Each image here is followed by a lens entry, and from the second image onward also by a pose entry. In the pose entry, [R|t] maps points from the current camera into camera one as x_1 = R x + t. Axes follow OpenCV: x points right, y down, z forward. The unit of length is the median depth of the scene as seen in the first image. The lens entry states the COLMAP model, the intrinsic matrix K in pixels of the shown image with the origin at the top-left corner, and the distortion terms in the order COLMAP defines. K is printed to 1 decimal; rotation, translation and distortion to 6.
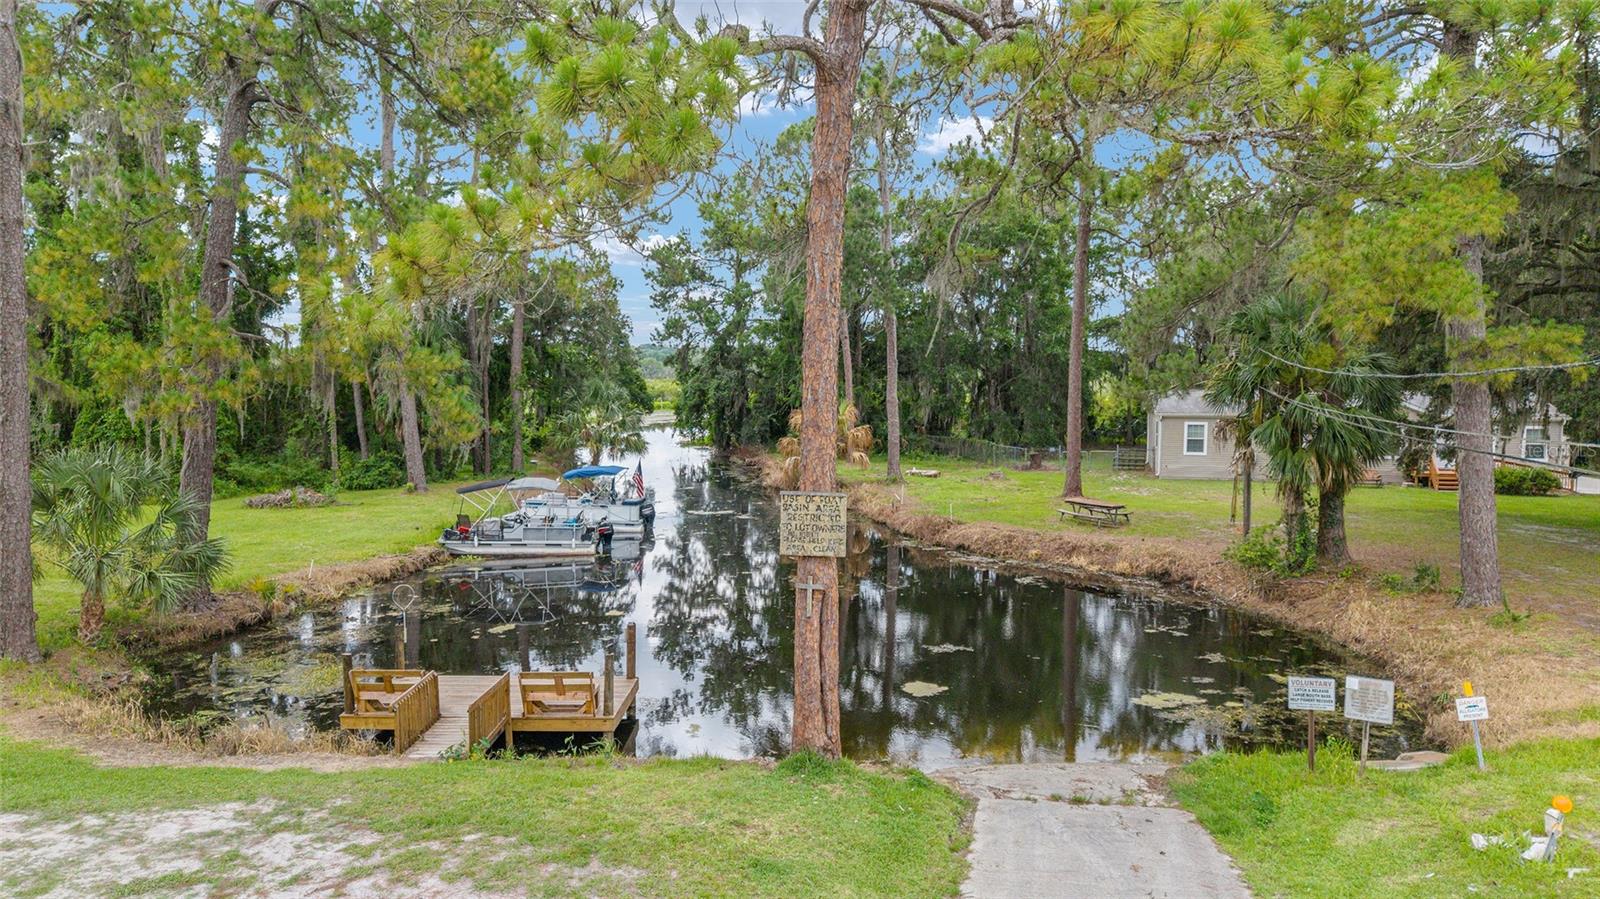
lens RADIAL K [[1083.7, 0, 807.3], [0, 1083.7, 454.4], [0, 0, 1]] dist [0.034204, -0.001993]
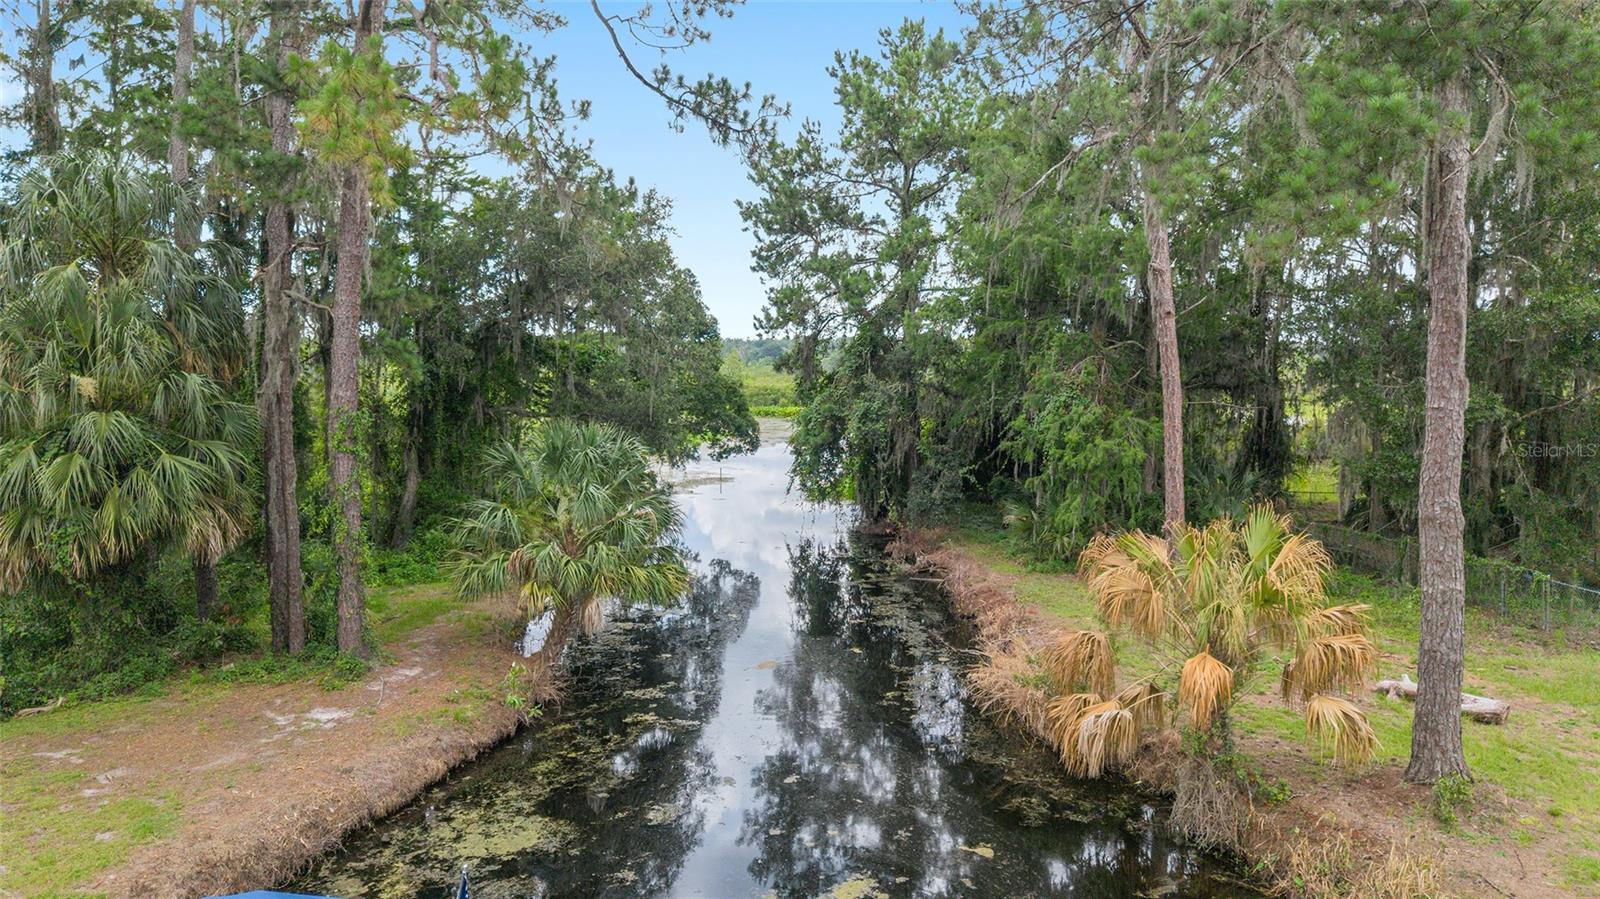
lens RADIAL K [[1083.7, 0, 794.4], [0, 1083.7, 451.9], [0, 0, 1]] dist [0.034204, -0.001993]
pose [[0.987808, 0.015540, -0.154898, -0.032065], [-0.015625, 0.999878, 0.000664, -0.040637], [0.154890, 0.001765, 0.987930, 0.440828]]
